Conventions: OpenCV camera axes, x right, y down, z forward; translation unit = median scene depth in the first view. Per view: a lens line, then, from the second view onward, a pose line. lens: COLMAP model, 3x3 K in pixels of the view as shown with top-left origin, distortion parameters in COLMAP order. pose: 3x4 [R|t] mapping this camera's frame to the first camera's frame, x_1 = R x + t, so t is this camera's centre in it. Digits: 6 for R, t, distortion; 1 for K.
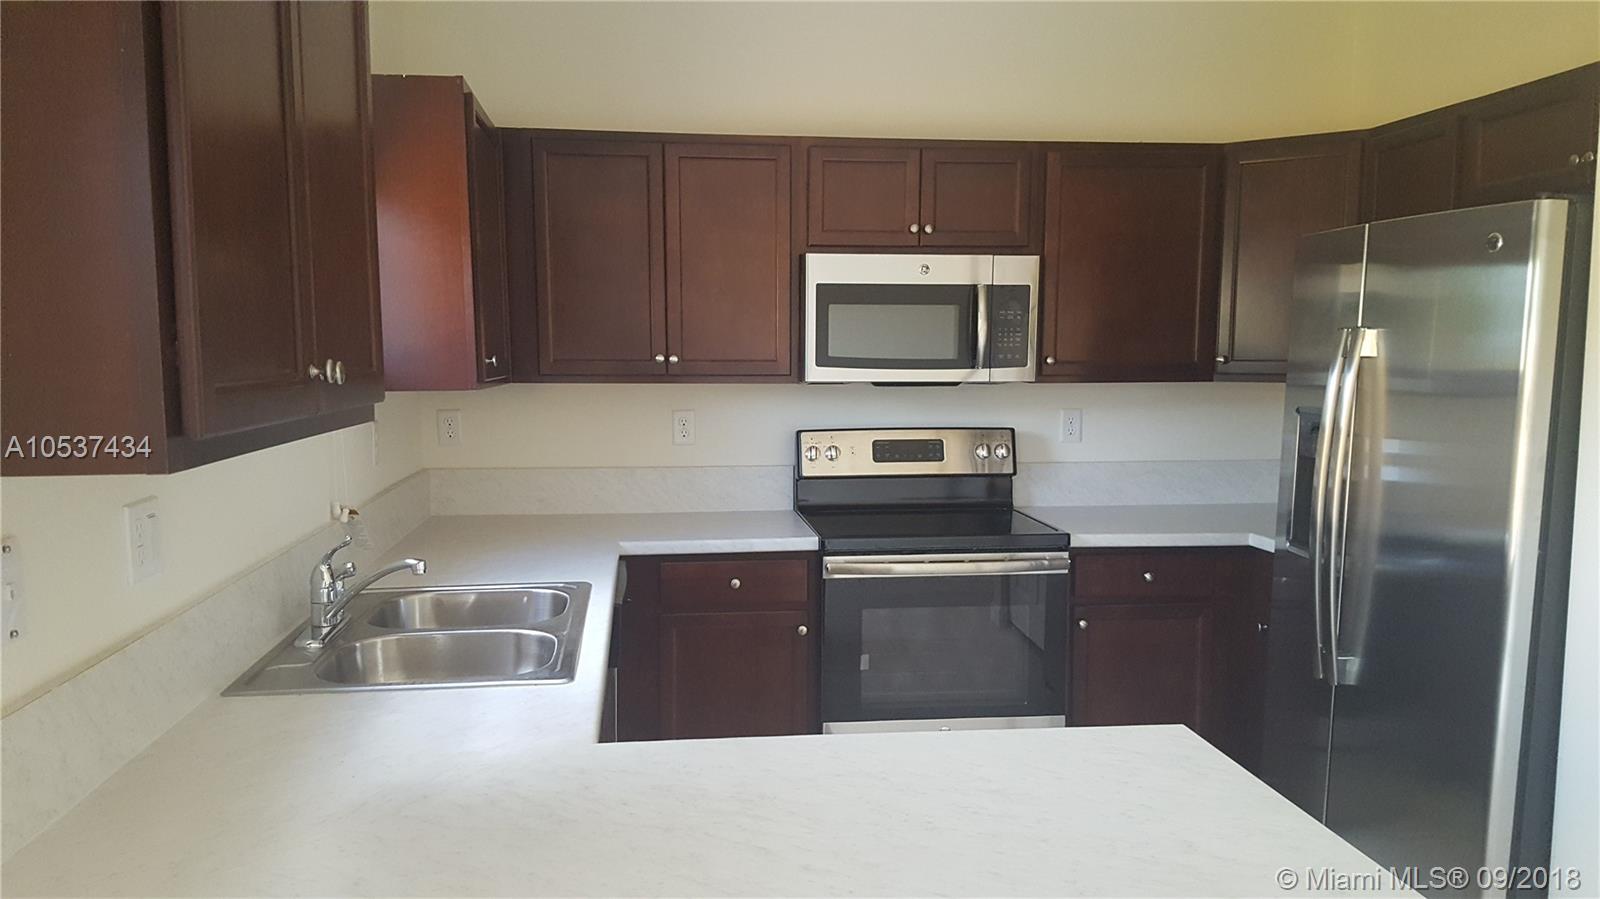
lens RADIAL K [[1186.0, 0, 810.3], [0, 1186.0, 465.3], [0, 0, 1]] dist [0.083744, -0.060652]
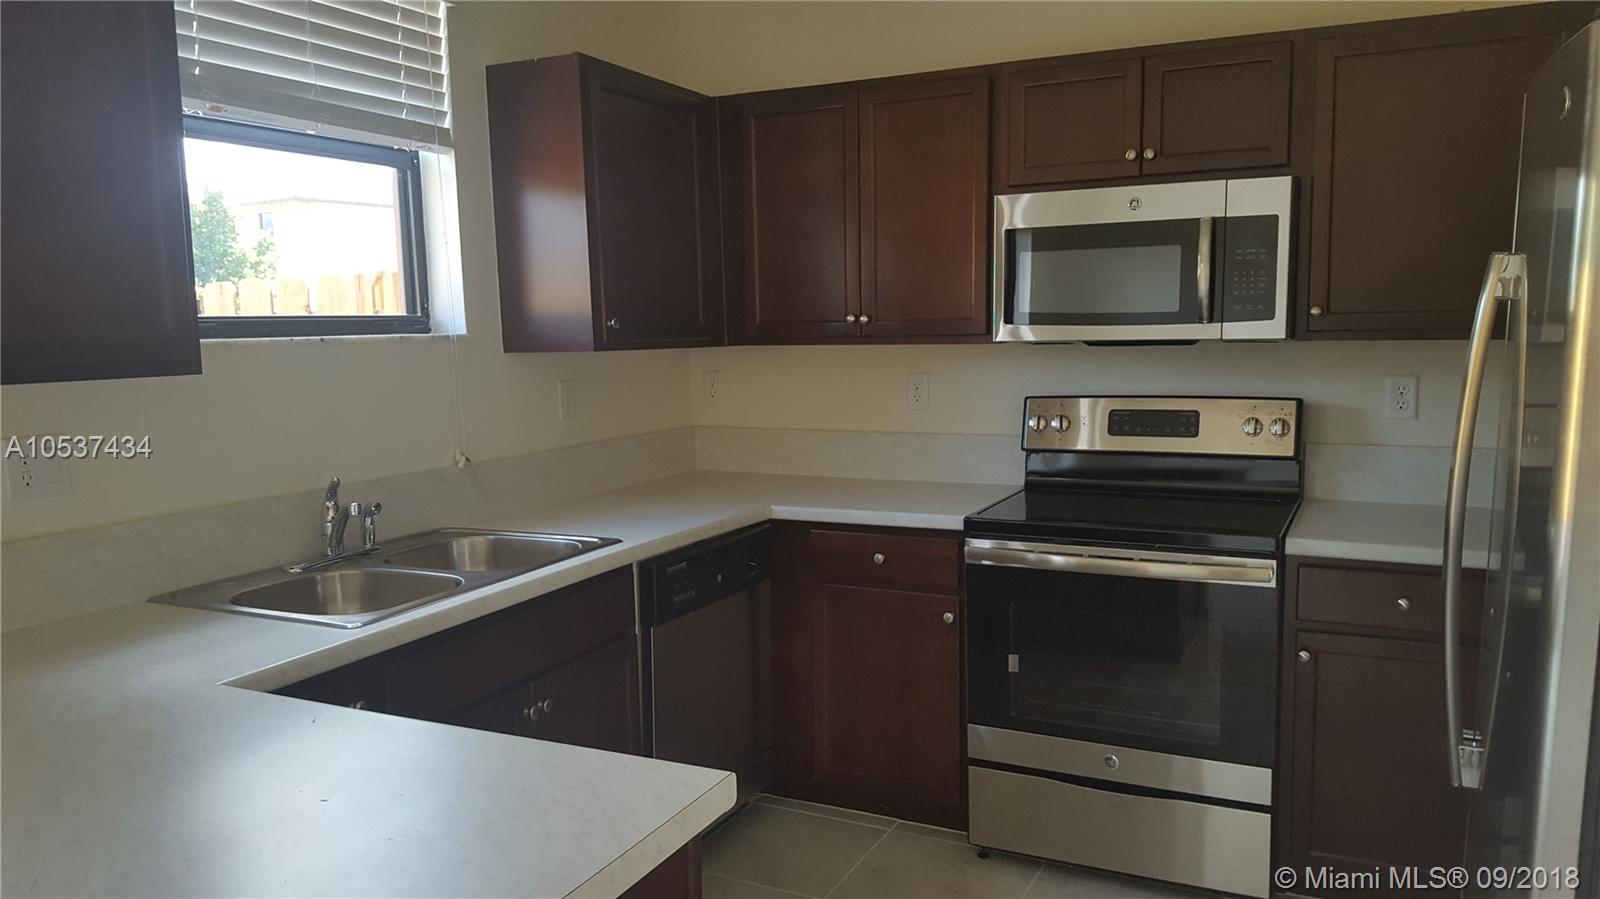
lens RADIAL K [[1186.0, 0, 809.2], [0, 1186.0, 455.0], [0, 0, 1]] dist [0.083744, -0.060652]
pose [[0.839073, 0.045714, -0.542095, 0.360699], [-0.034419, 0.998928, 0.030963, -0.008119], [0.542929, -0.007322, 0.839747, 0.173418]]
